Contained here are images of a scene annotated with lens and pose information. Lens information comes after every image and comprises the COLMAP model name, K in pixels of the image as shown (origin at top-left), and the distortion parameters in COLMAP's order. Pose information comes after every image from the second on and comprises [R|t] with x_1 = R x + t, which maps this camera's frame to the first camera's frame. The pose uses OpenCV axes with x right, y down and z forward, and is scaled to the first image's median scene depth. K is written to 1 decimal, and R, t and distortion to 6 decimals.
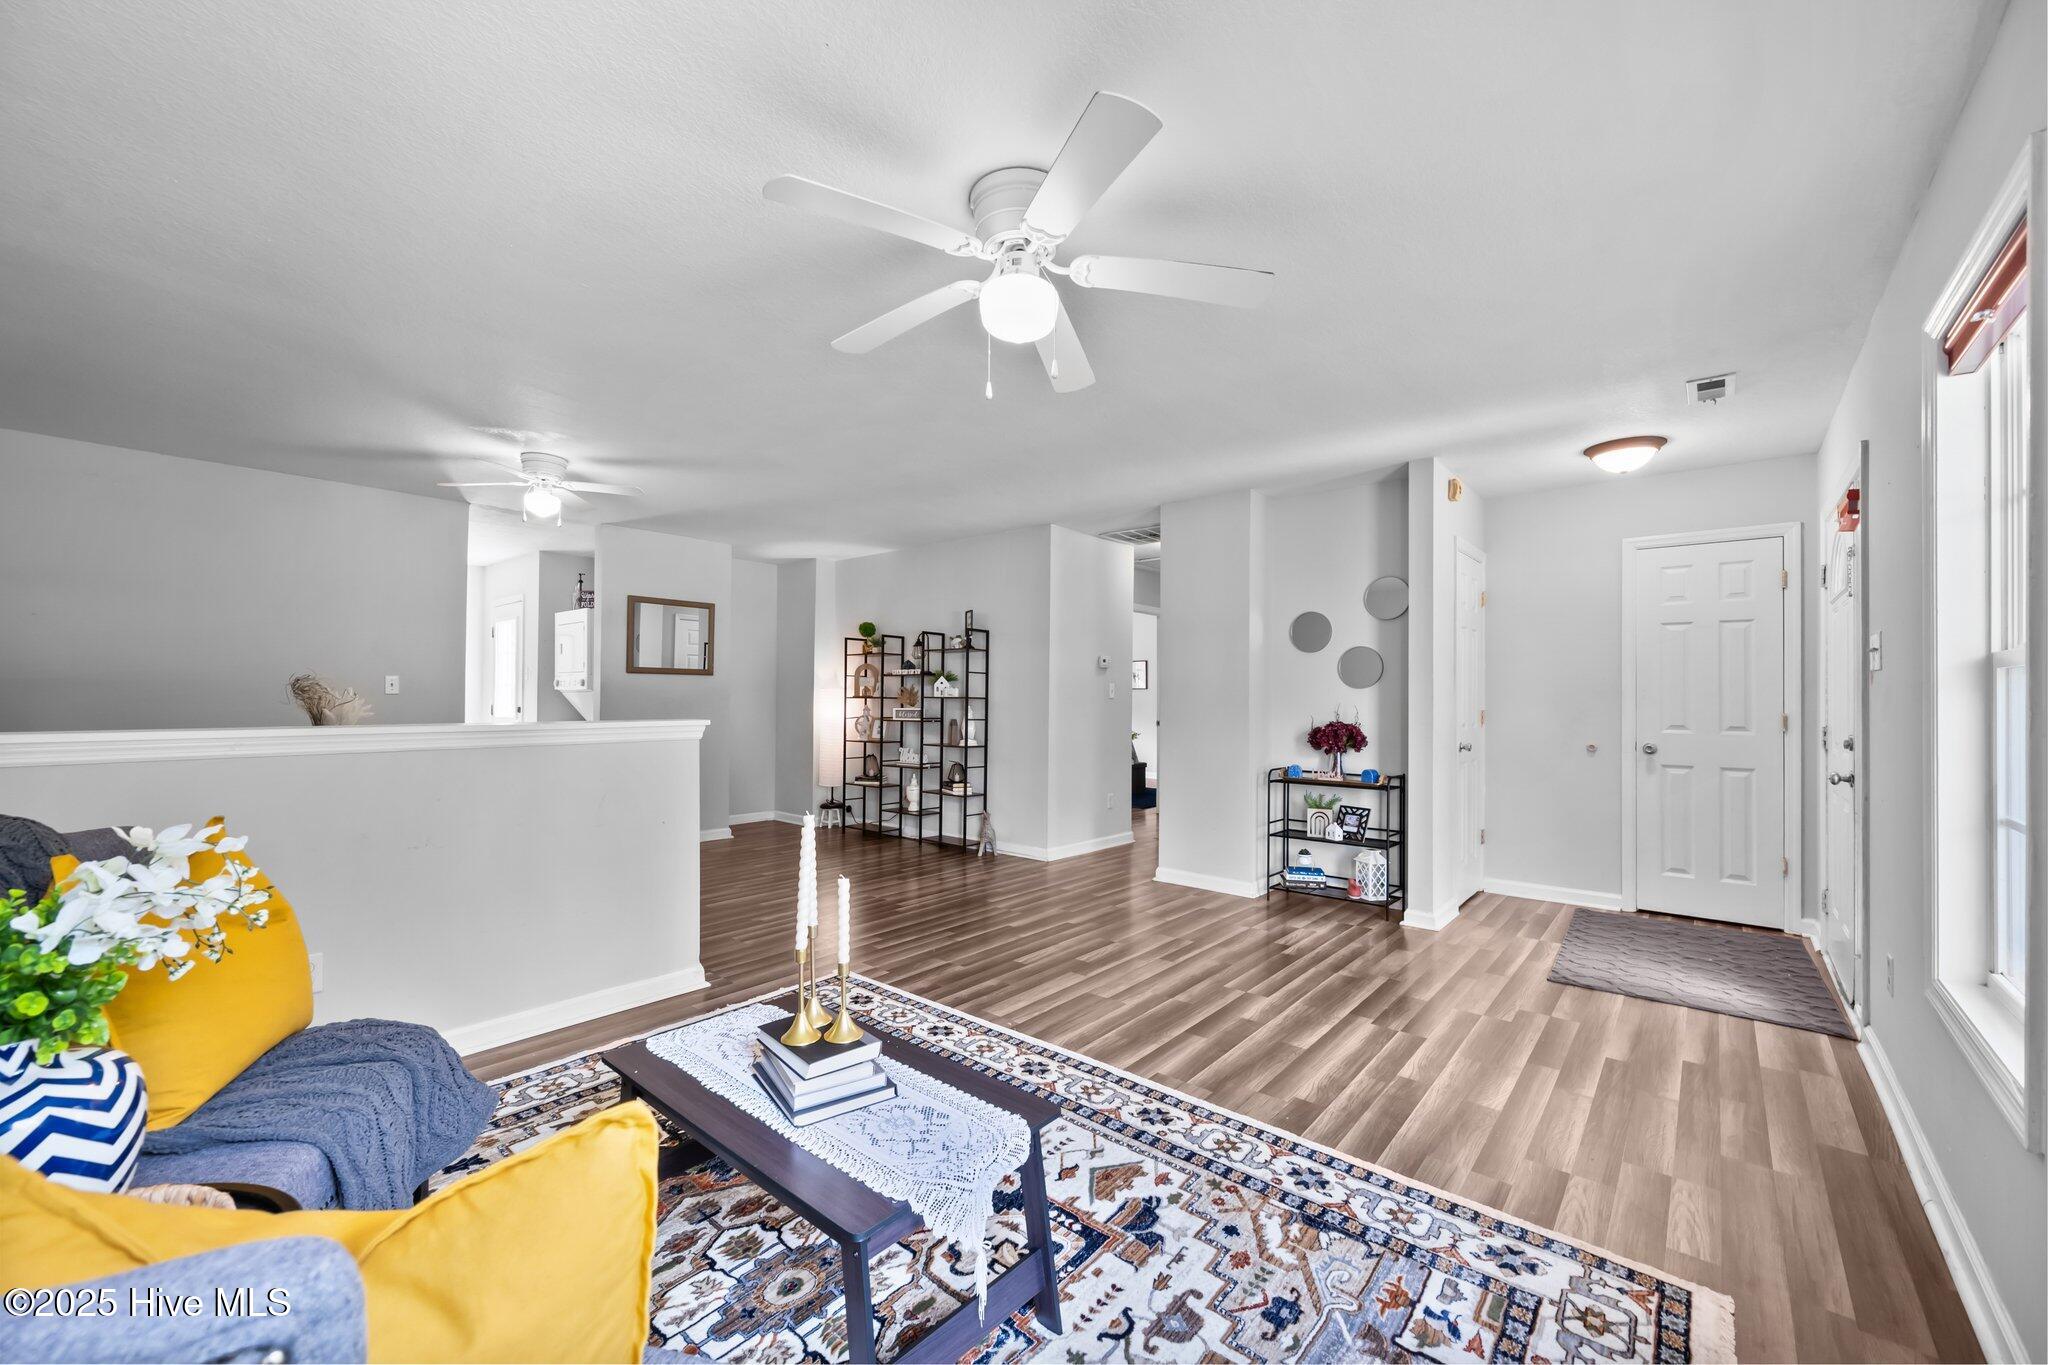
lens RADIAL K [[804.8, 0, 1024.0], [0, 804.8, 682.5], [0, 0, 1]] dist [0.001512, 0.000337]
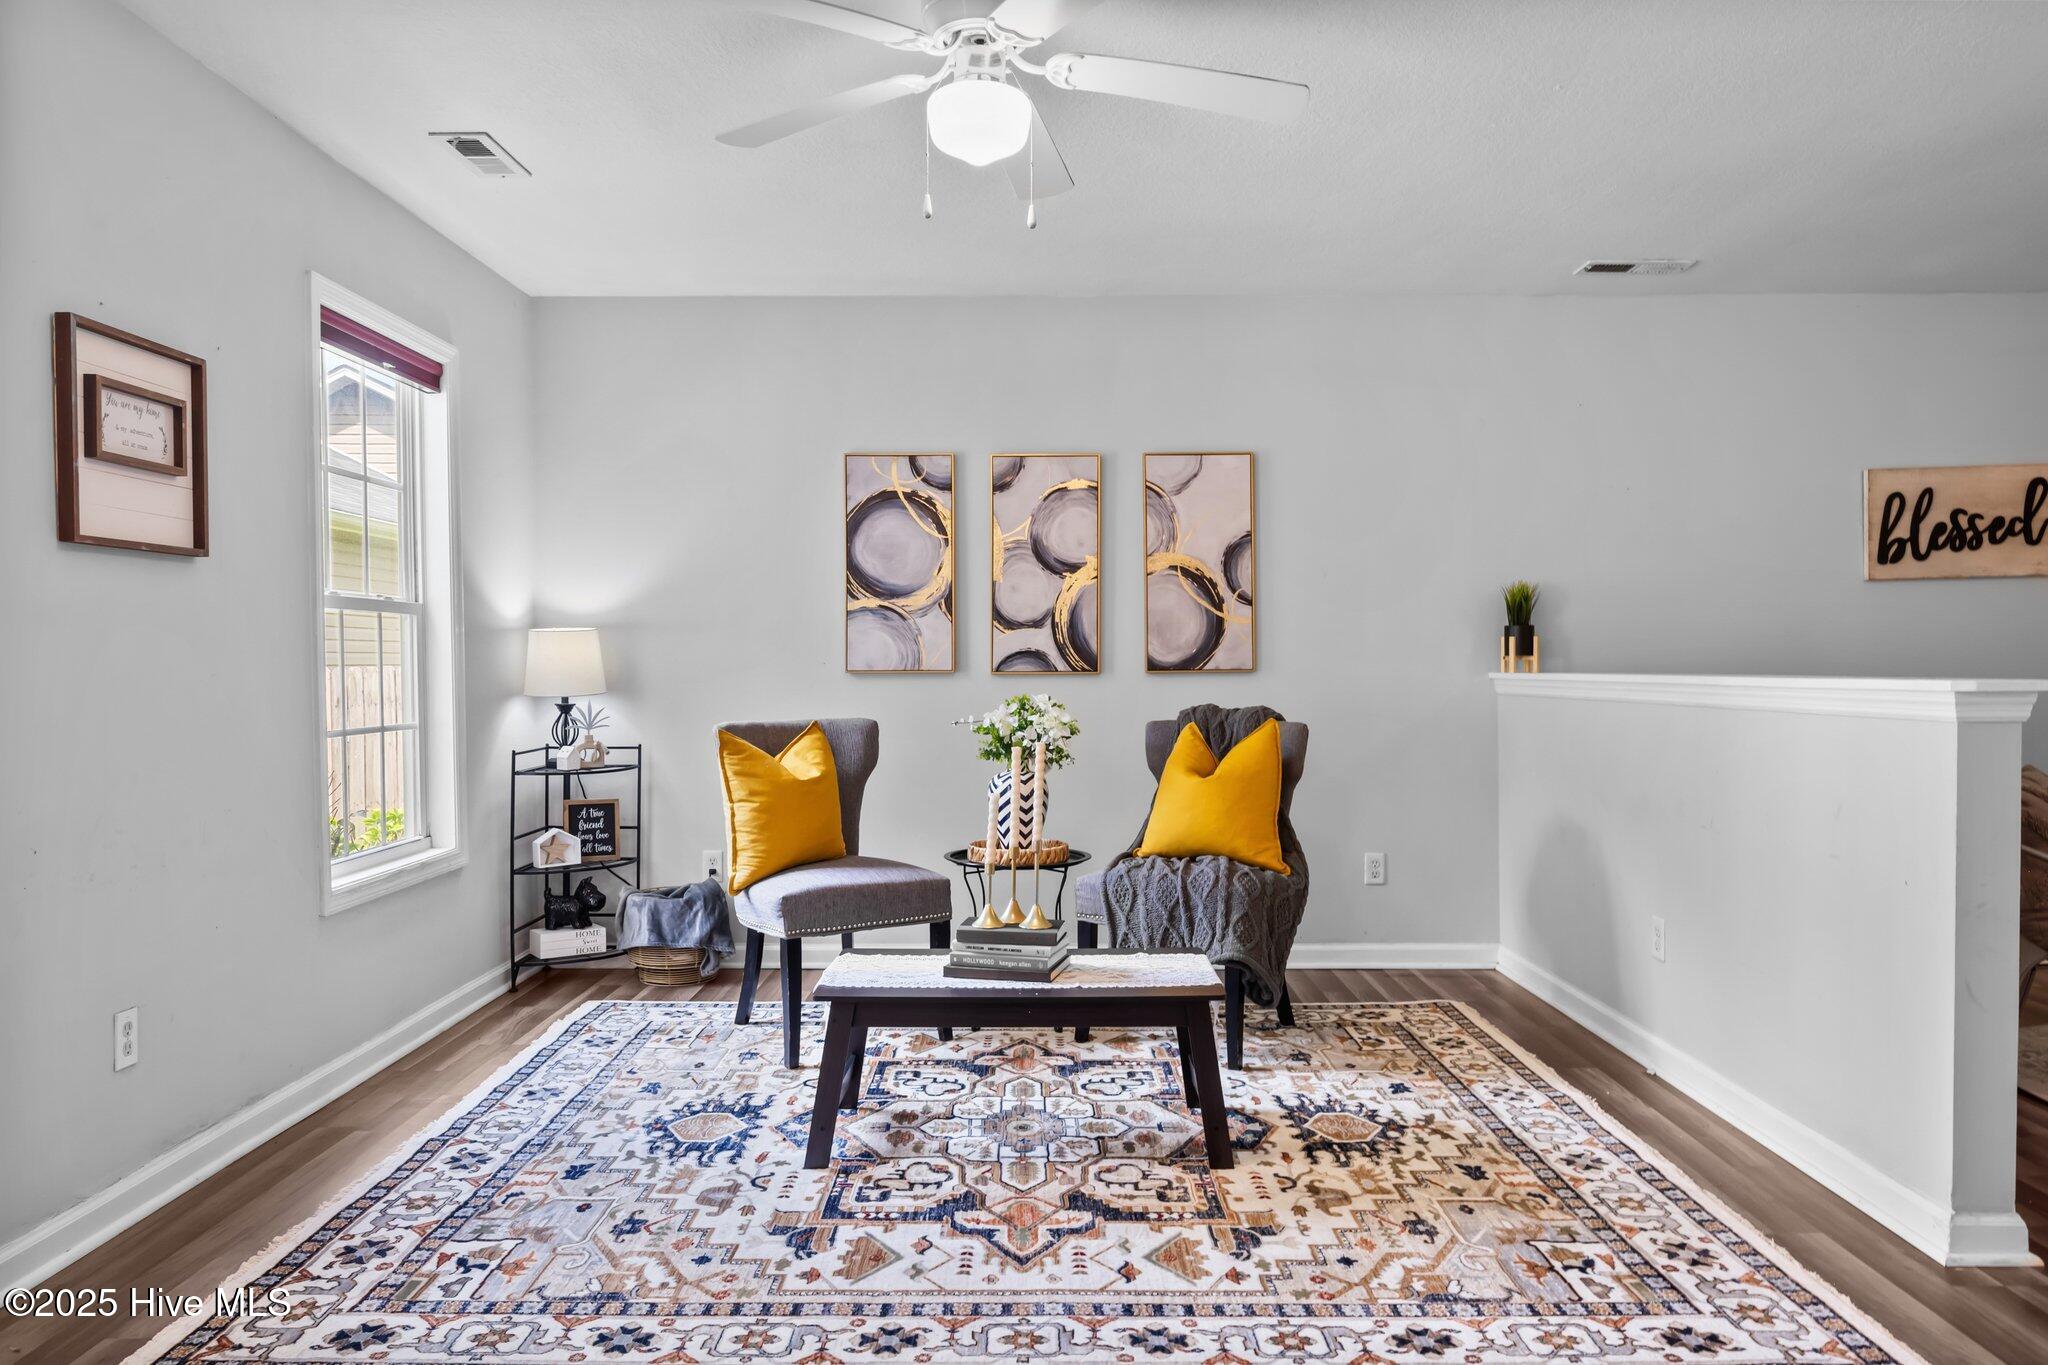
lens RADIAL K [[1367.1, 0, 1032.8], [0, 1367.1, 692.9], [0, 0, 1]] dist [-0.002204, -0.000982]
pose [[-0.760661, 0.010251, -0.649069, 0.713939], [0.009465, 0.999944, 0.004701, 0.065621], [0.649081, -0.002567, -0.760715, 1.803491]]
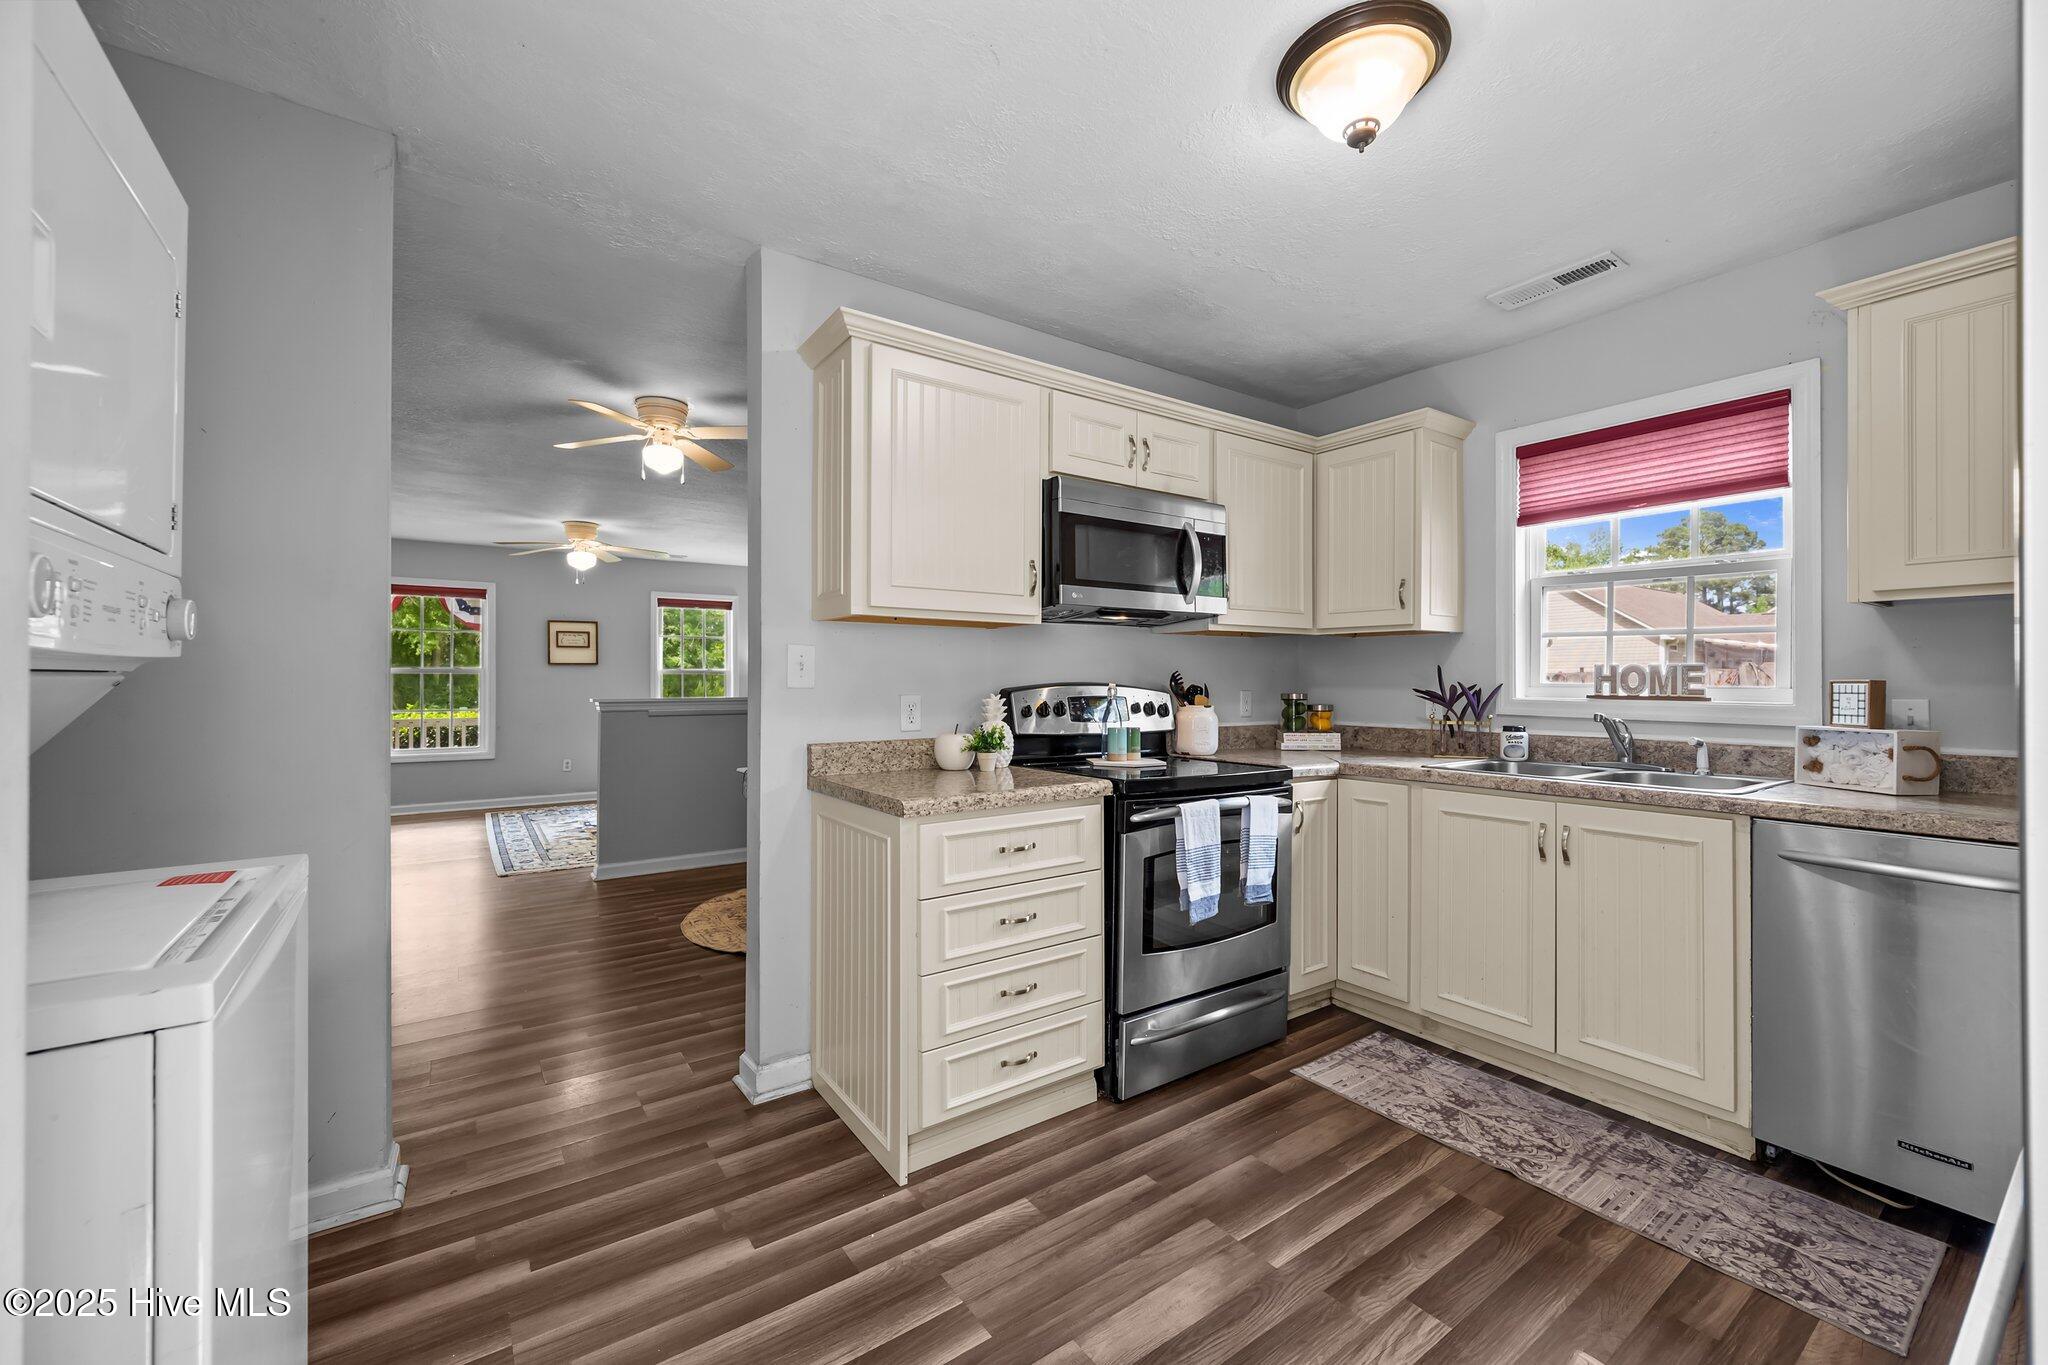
lens RADIAL K [[815.7, 0, 1030.4], [0, 815.7, 682.8], [0, 0, 1]] dist [-0.000268, -0.000025]
pose [[-0.970574, -0.007214, 0.240694, -2.240669], [-0.011044, 0.999833, -0.014565, 0.043216], [-0.240549, -0.016794, -0.970492, 3.296641]]
